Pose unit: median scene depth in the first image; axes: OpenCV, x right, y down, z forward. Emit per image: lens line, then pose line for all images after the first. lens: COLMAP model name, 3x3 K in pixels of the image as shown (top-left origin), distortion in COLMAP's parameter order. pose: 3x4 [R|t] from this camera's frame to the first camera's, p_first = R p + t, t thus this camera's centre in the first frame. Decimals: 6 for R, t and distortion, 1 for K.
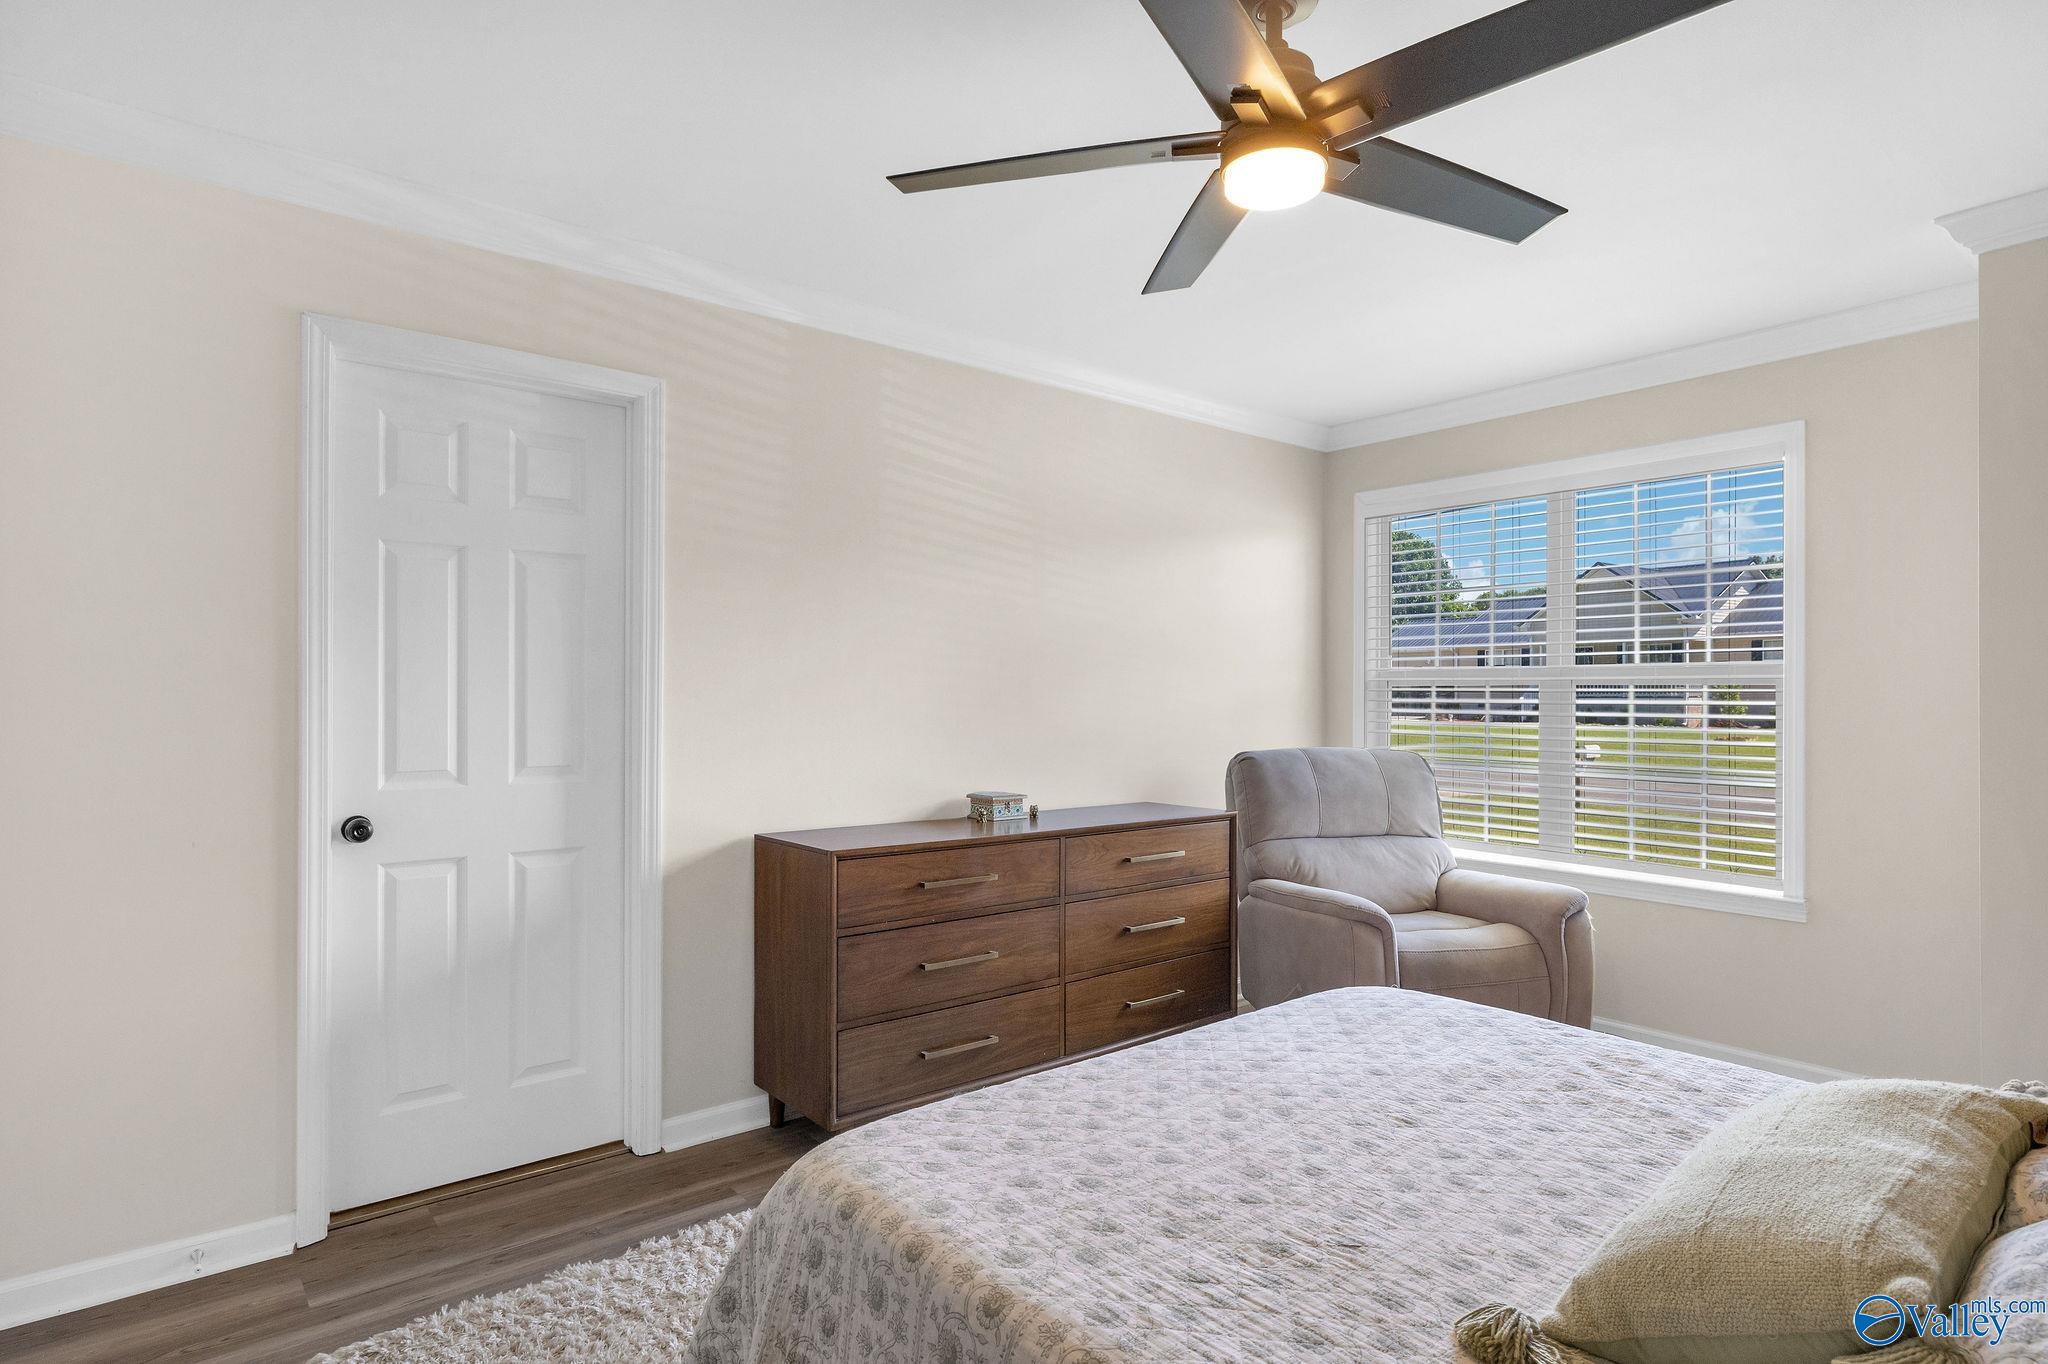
lens RADIAL K [[1082.2, 0, 1015.1], [0, 1082.2, 700.1], [0, 0, 1]] dist [-0.020968, -0.000284]
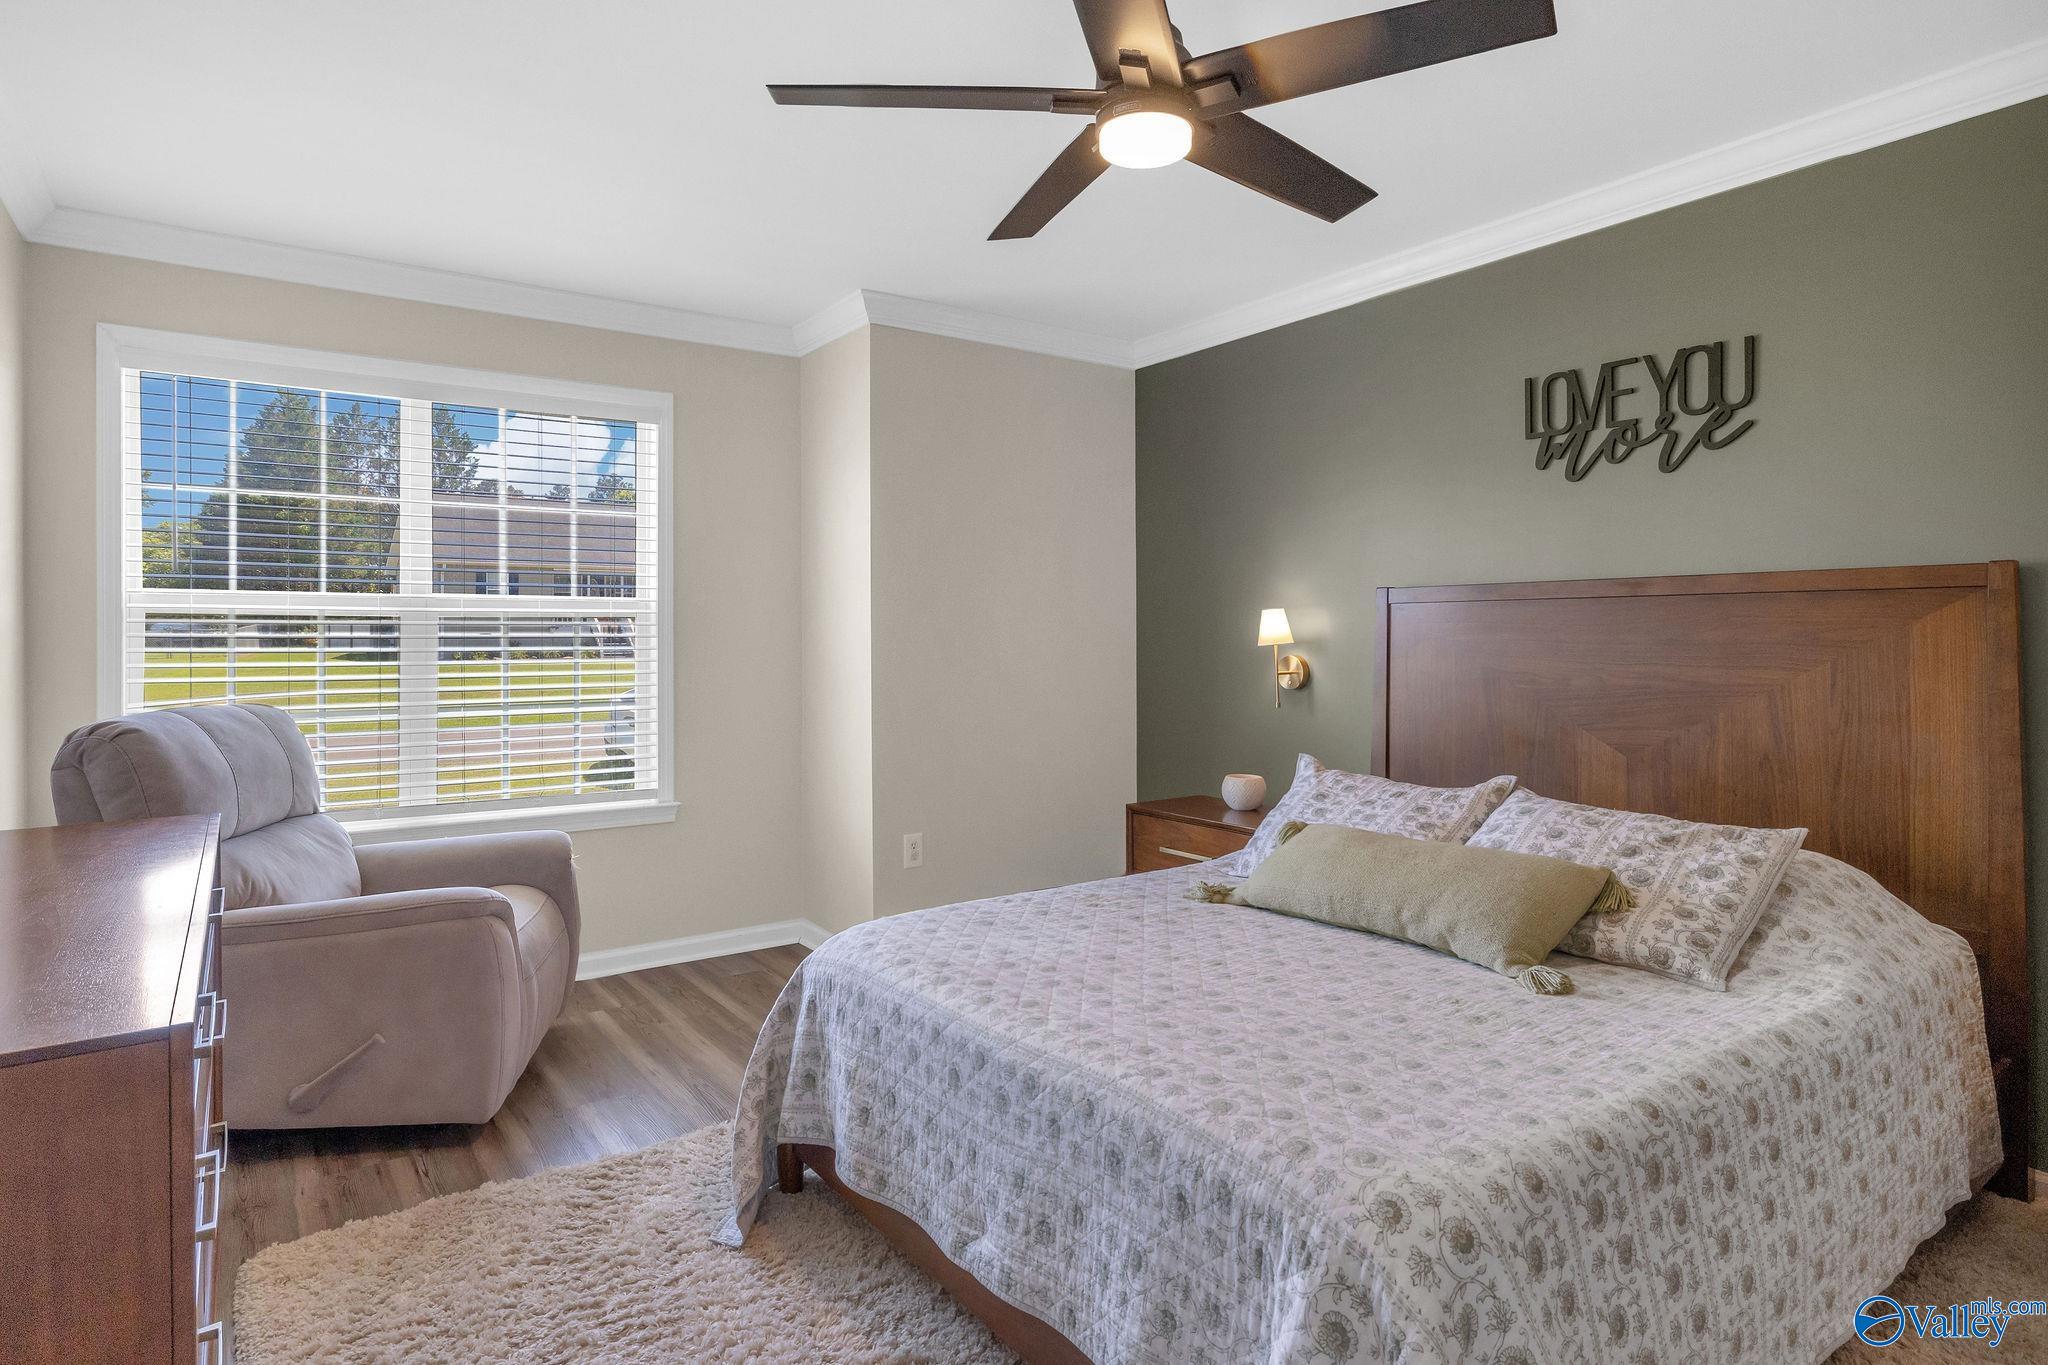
lens RADIAL K [[1089.9, 0, 1015.8], [0, 1089.9, 670.4], [0, 0, 1]] dist [-0.009152, 0.000392]
pose [[0.067235, -0.042250, 0.996842, -0.535513], [0.006489, 0.999100, 0.041908, -0.005561], [-0.997716, 0.003651, 0.067449, 0.670061]]
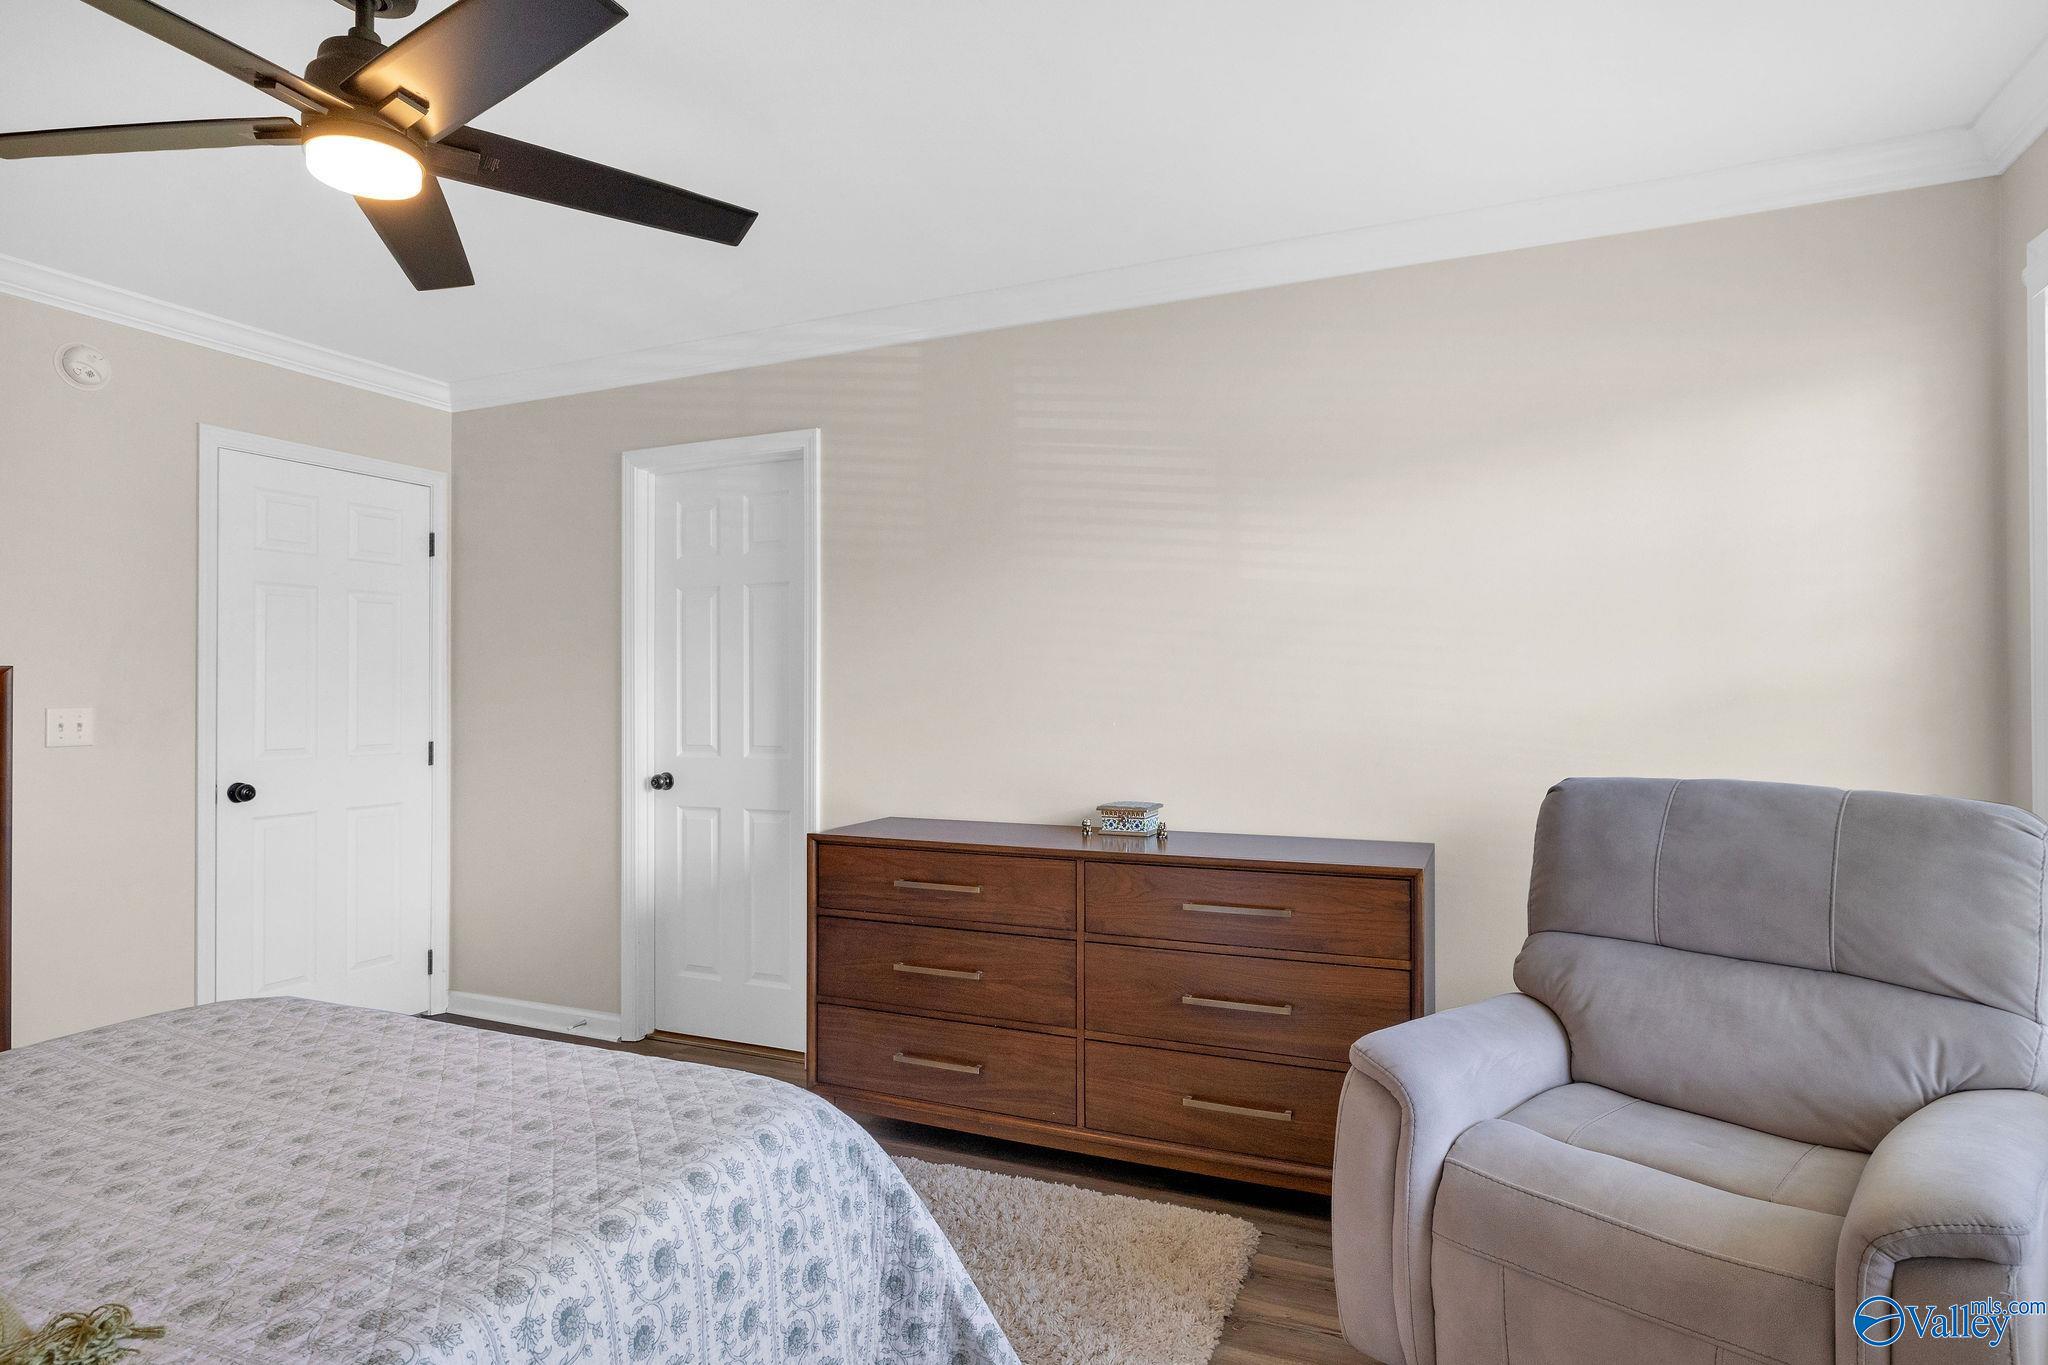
lens RADIAL K [[1080.7, 0, 1024.0], [0, 1080.7, 682.5], [0, 0, 1]] dist [-0.000485, 0.001419]
pose [[0.459254, -0.012692, -0.888214, 0.893691], [0.005059, 0.999919, -0.011672, 0.000984], [0.888290, 0.000867, 0.459281, 0.686987]]
